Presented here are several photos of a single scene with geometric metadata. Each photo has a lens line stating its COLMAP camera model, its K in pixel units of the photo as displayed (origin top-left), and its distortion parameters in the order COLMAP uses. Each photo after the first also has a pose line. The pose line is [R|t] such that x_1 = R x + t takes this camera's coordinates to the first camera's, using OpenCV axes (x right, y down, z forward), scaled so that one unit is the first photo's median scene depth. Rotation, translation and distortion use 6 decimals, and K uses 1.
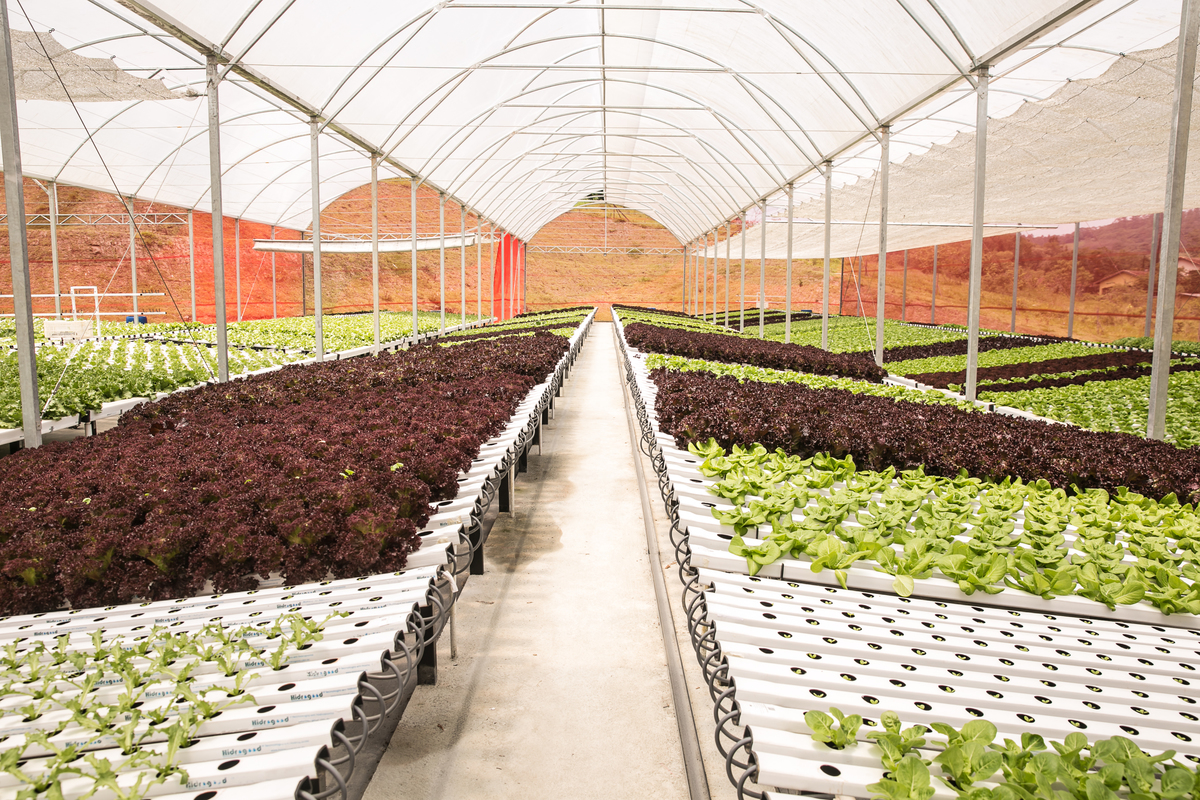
lens RADIAL K [[914.7, 0, 599.7], [0, 914.7, 396.7], [0, 0, 1]] dist [0.007862, 0.002948]
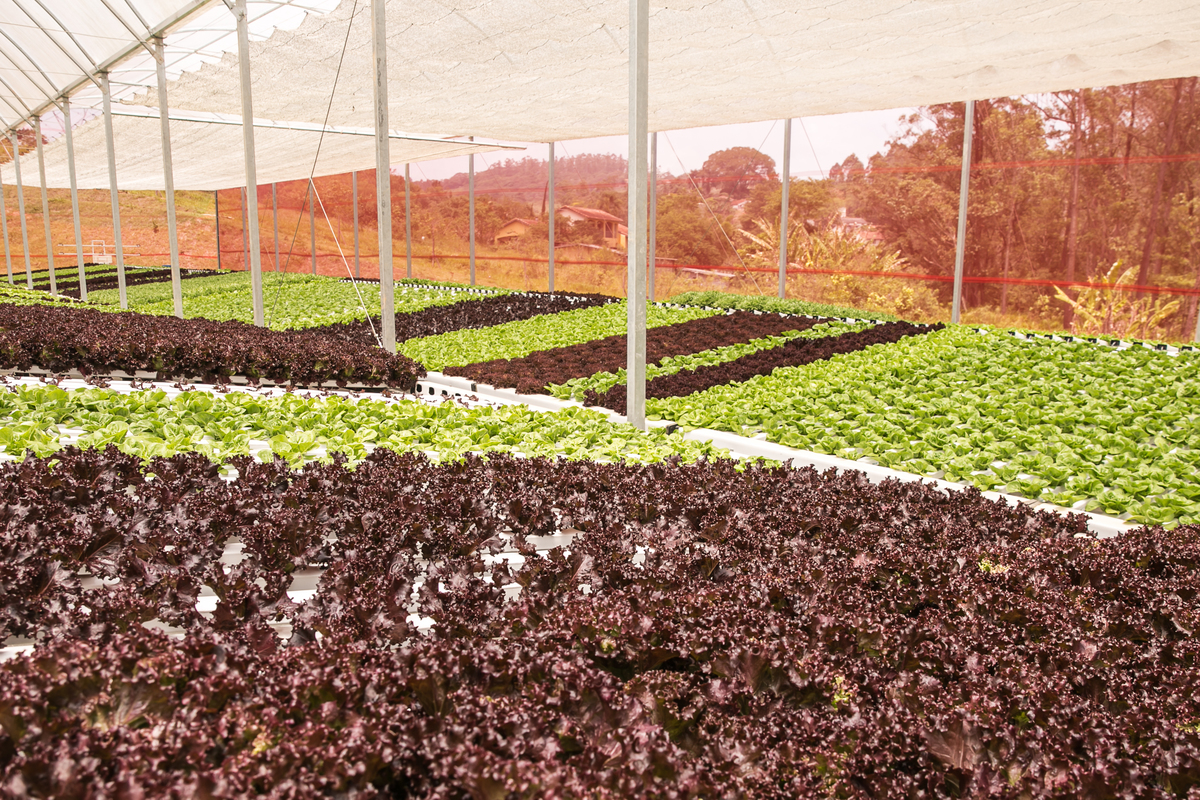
lens RADIAL K [[914.7, 0, 600.5], [0, 914.7, 410.7], [0, 0, 1]] dist [0.007862, 0.002948]
pose [[0.747124, -0.121868, 0.653417, 0.006636], [0.086124, 0.992510, 0.086637, -0.022512], [-0.659081, -0.008453, 0.752024, 0.326722]]
